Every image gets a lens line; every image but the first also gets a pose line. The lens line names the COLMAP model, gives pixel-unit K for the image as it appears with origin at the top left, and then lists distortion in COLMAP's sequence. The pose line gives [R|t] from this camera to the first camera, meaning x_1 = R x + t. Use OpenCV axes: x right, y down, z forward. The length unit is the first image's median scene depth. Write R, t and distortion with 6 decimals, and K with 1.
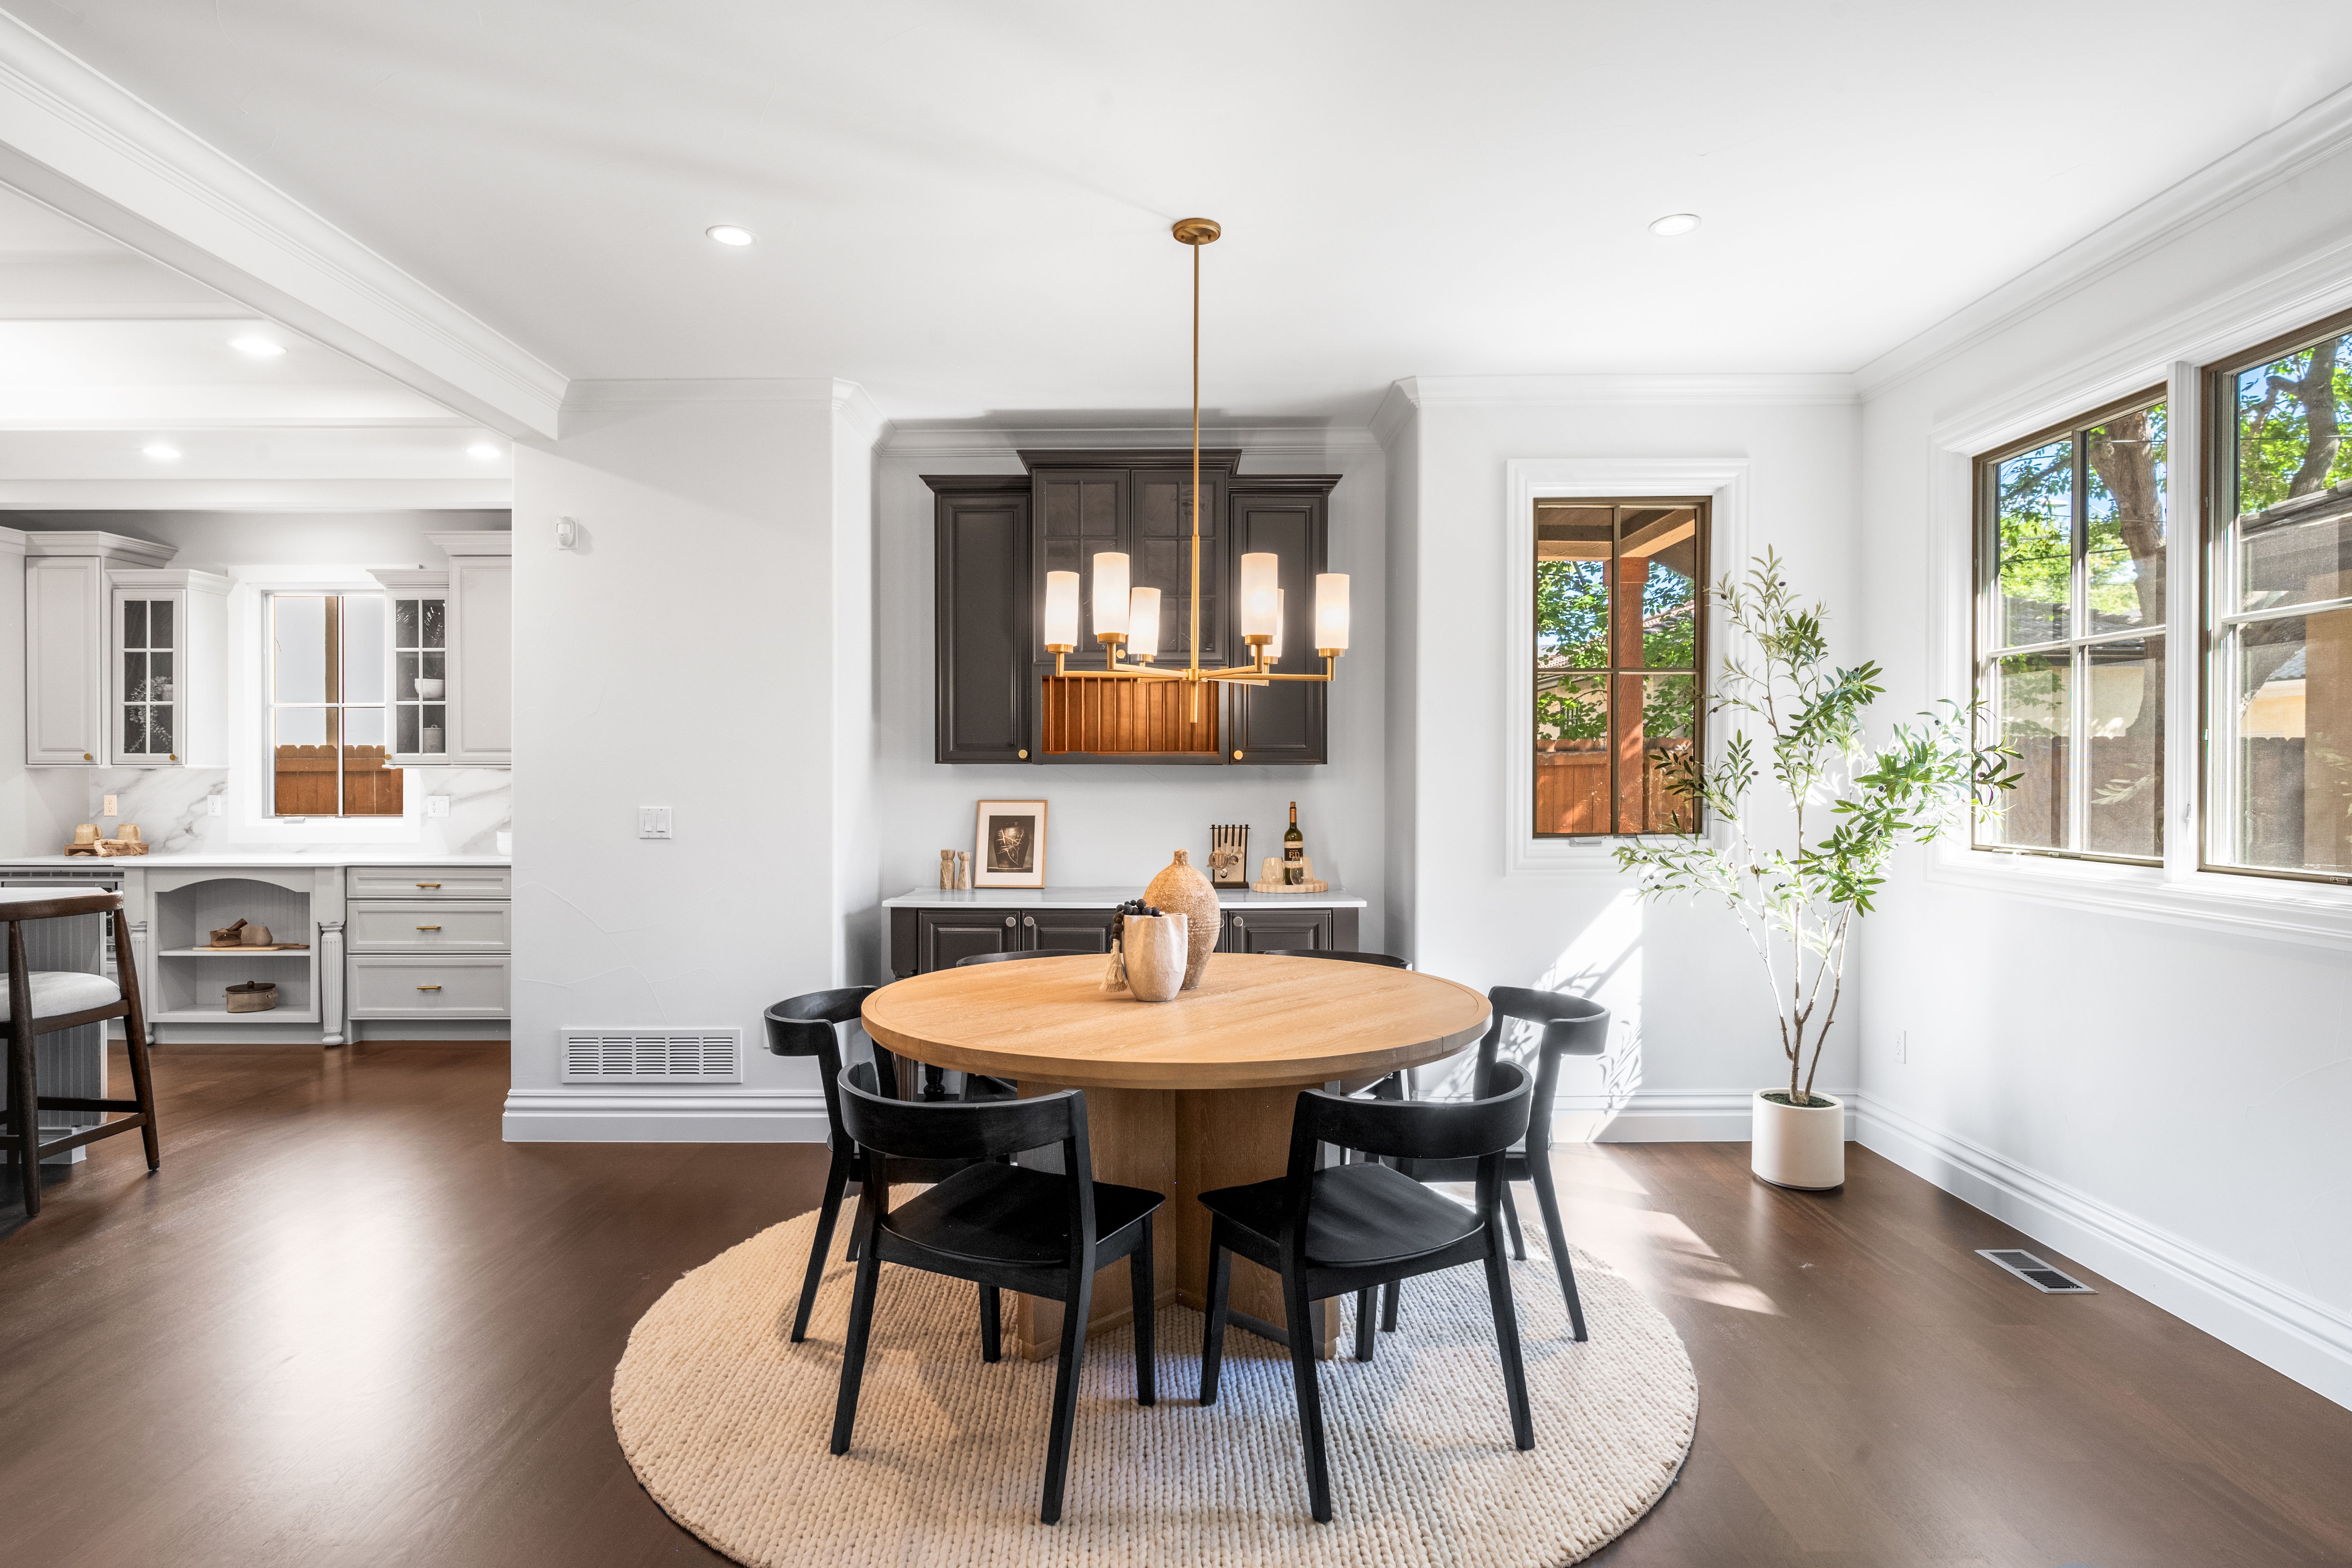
lens RADIAL K [[1261.0, 0, 1176.0], [0, 1261.0, 784.0], [0, 0, 1]] dist [0.002252, -0.000993]
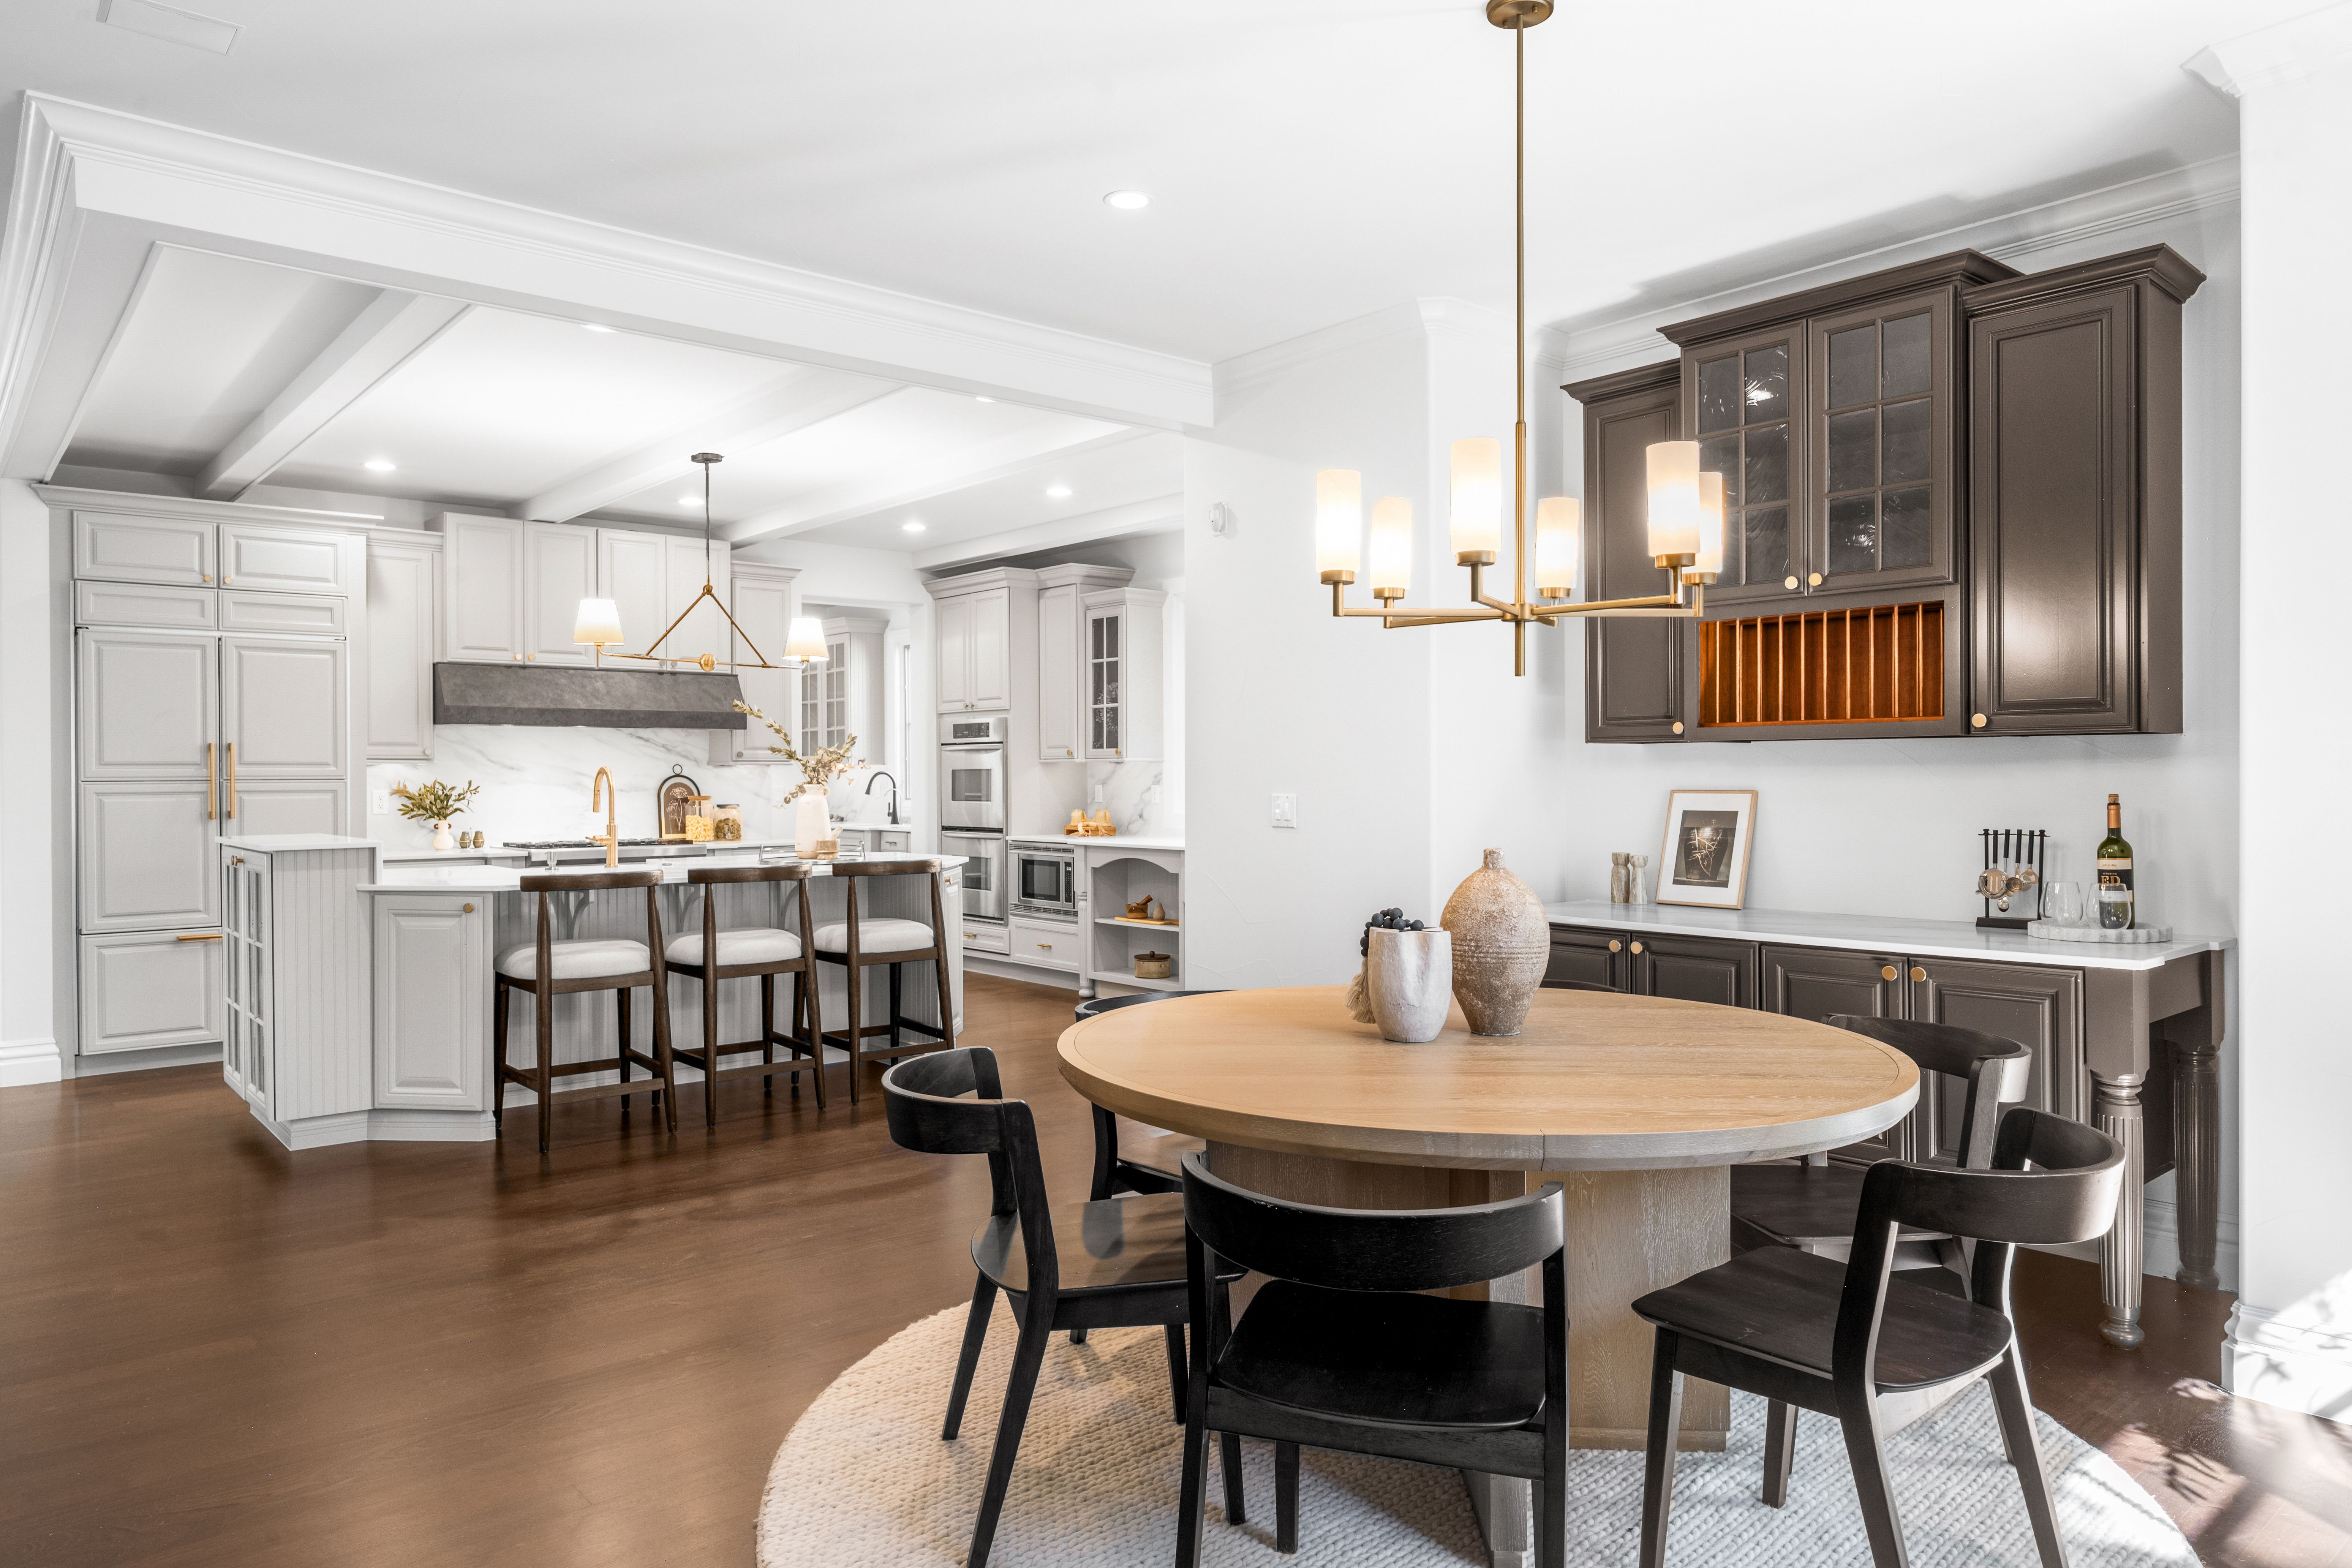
lens RADIAL K [[1513.8, 0, 1176.0], [0, 1513.8, 784.0], [0, 0, 1]] dist [-0.006959, -0.000771]
pose [[0.648247, 0.000614, -0.761430, 0.352685], [0.000236, 0.999999, 0.001007, 0.008212], [0.761430, -0.000833, 0.648246, 0.174404]]
